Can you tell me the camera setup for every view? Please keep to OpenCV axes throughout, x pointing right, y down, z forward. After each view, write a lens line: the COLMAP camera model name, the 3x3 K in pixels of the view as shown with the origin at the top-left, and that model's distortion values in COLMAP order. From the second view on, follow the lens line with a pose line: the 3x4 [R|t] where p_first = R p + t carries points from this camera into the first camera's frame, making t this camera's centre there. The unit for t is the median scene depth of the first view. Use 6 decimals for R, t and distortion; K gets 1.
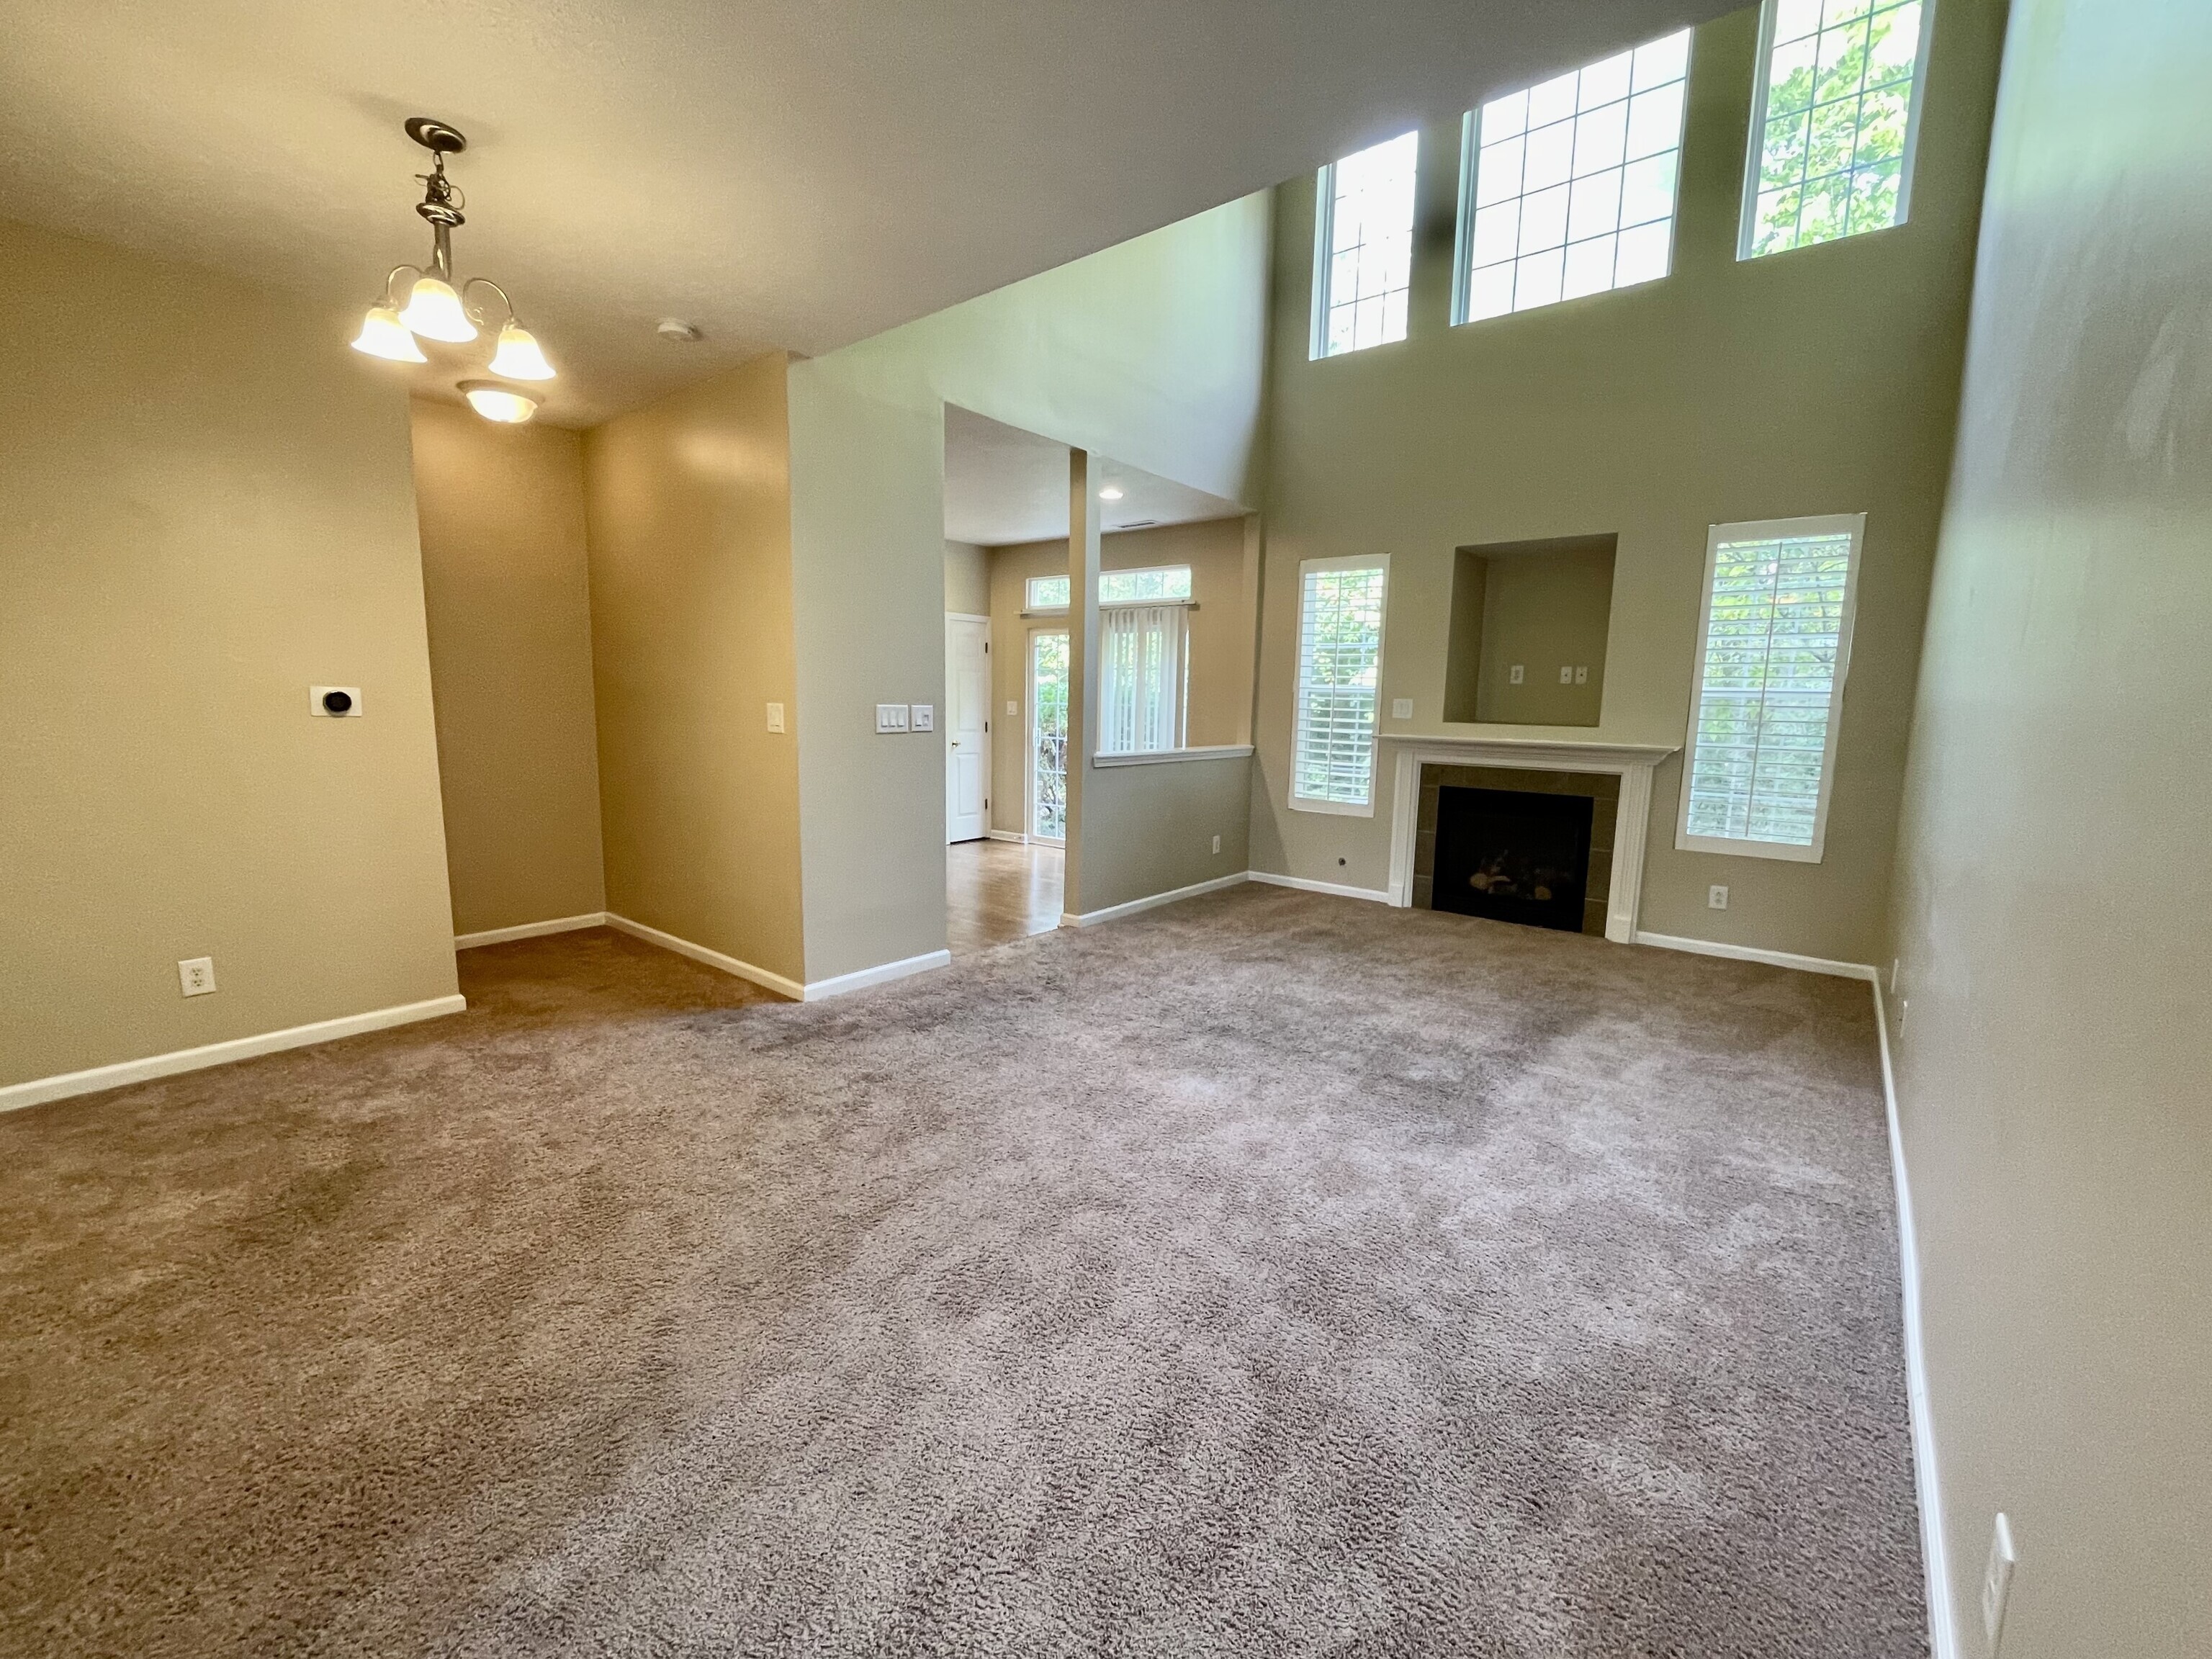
lens RADIAL K [[906.9, 0, 1116.5], [0, 906.9, 829.1], [0, 0, 1]] dist [-0.003567, -0.000097]
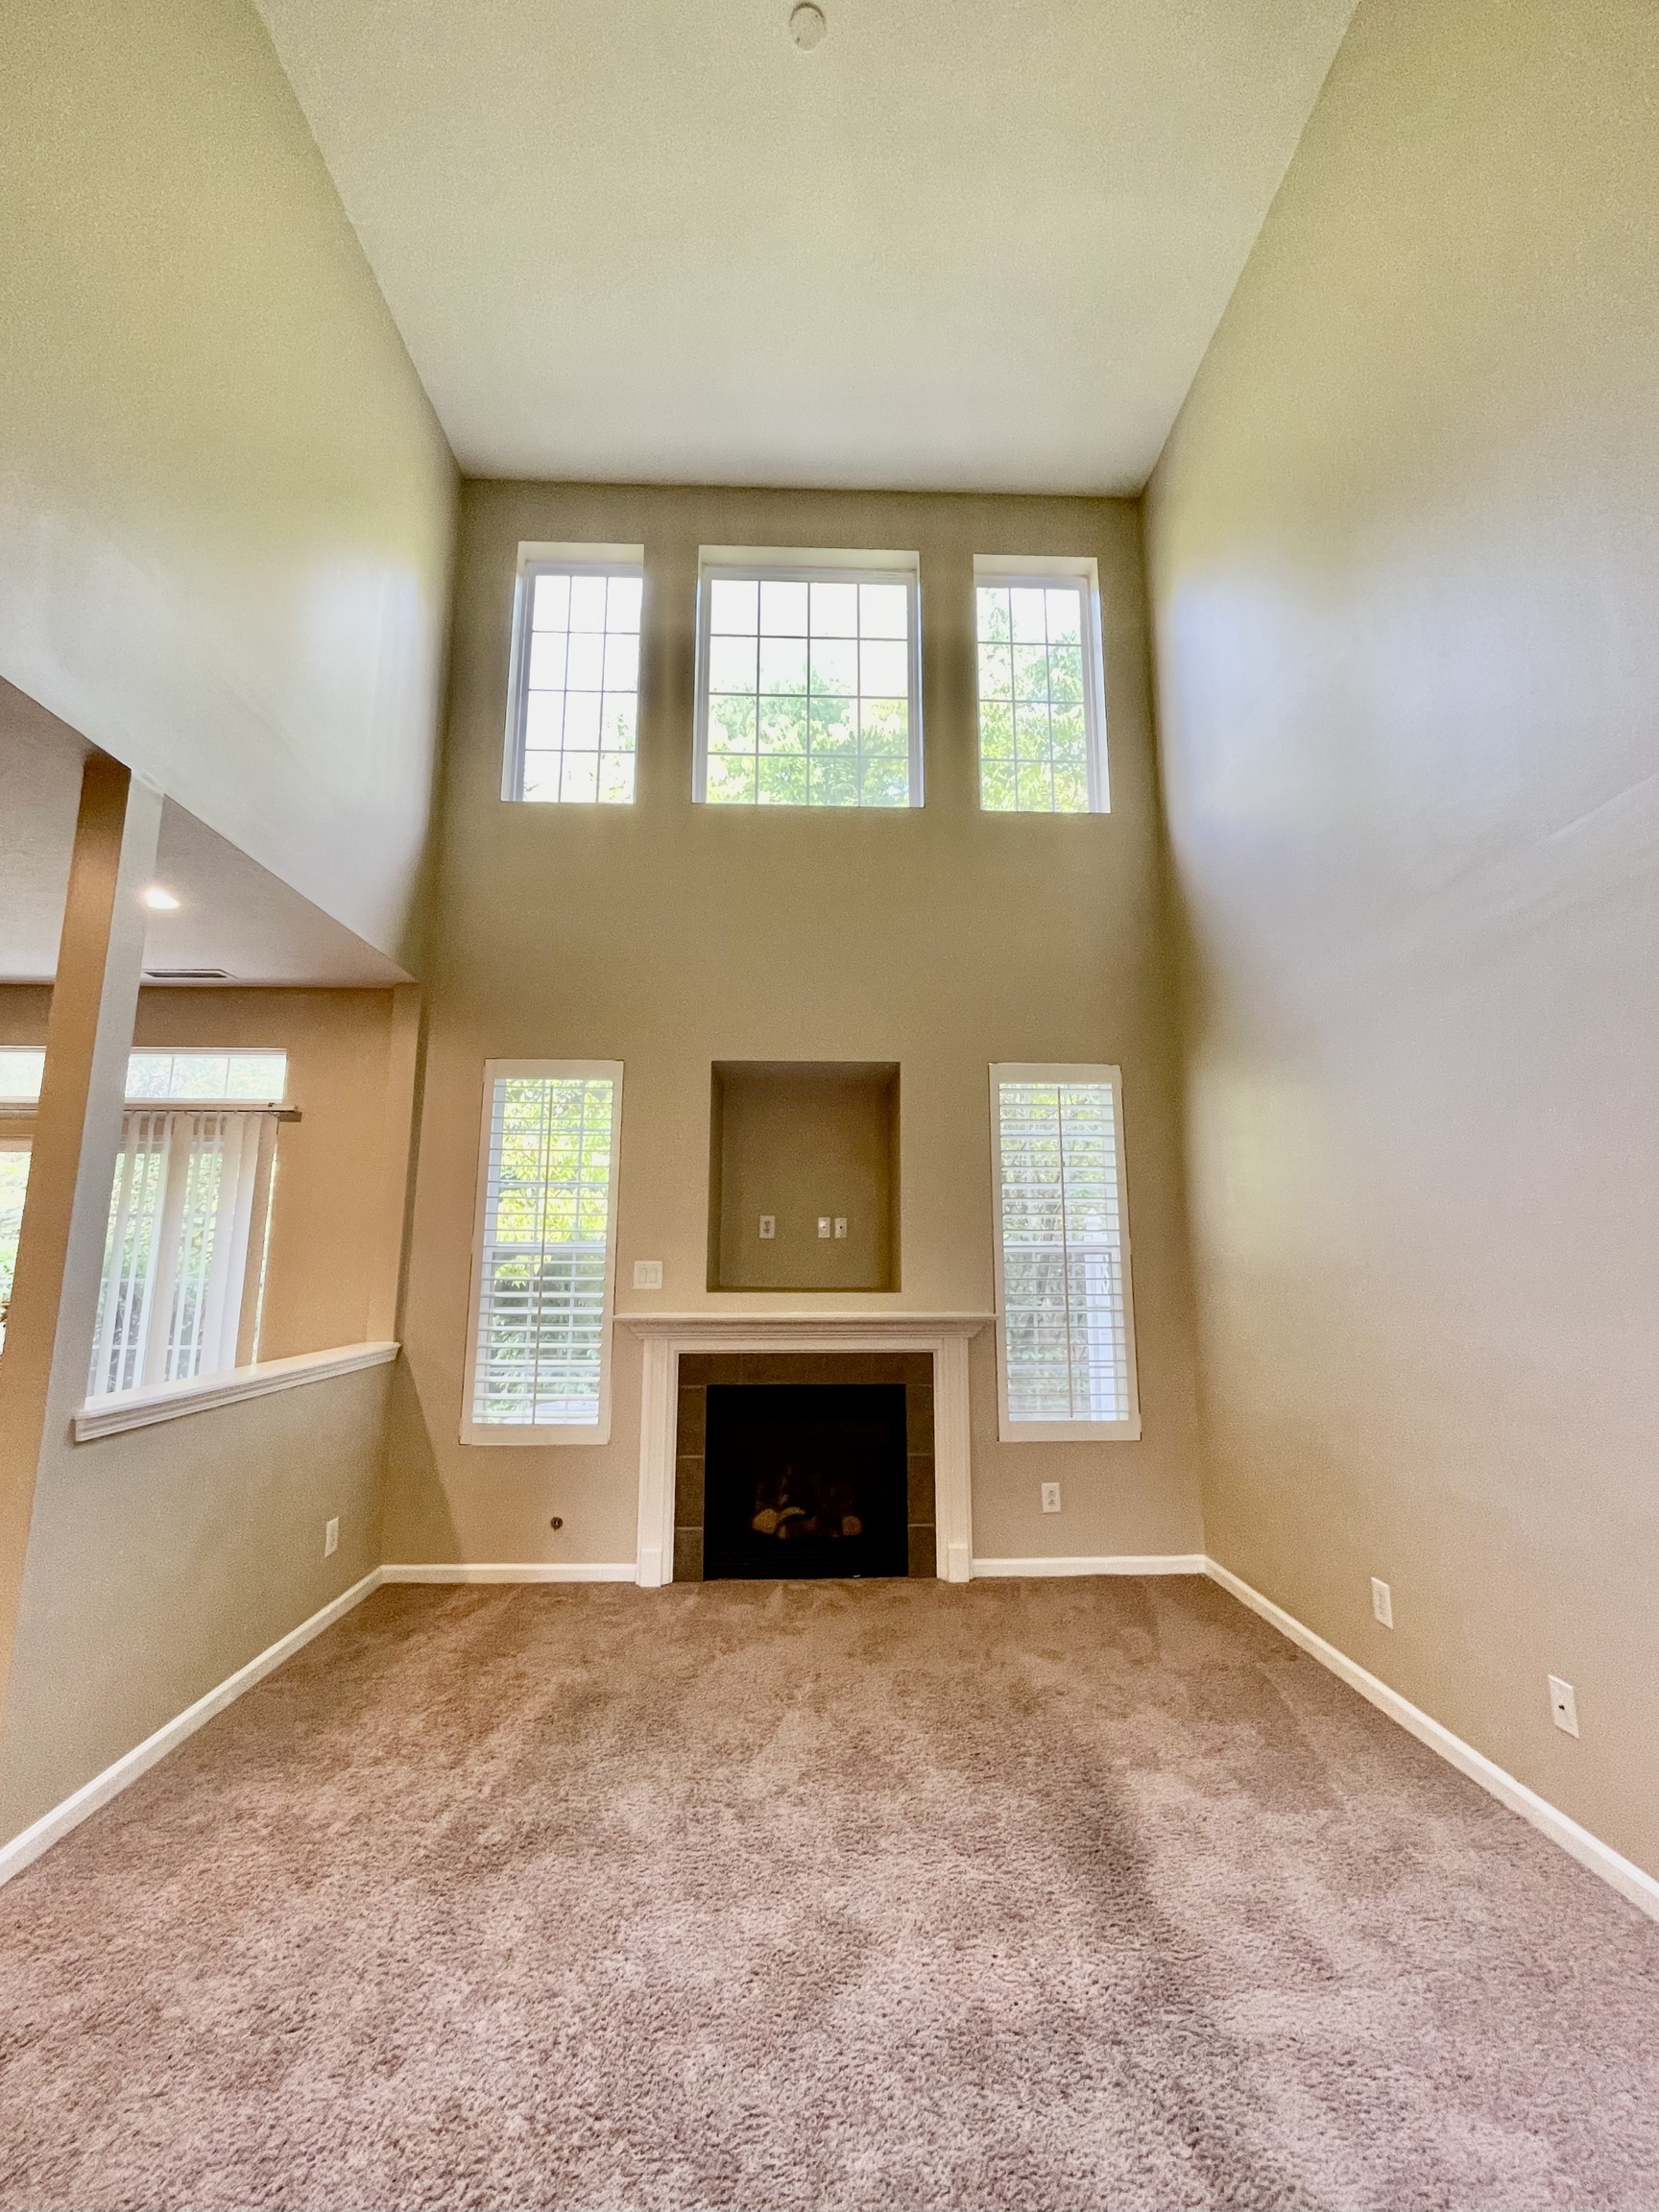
lens RADIAL K [[906.9, 0, 834.6], [0, 906.9, 1110.2], [0, 0, 1]] dist [-0.003567, -0.000097]
pose [[0.758877, 0.083514, 0.645856, -0.040773], [0.108119, 0.961823, -0.251409, -0.073480], [-0.642196, 0.260618, 0.720877, 0.424709]]
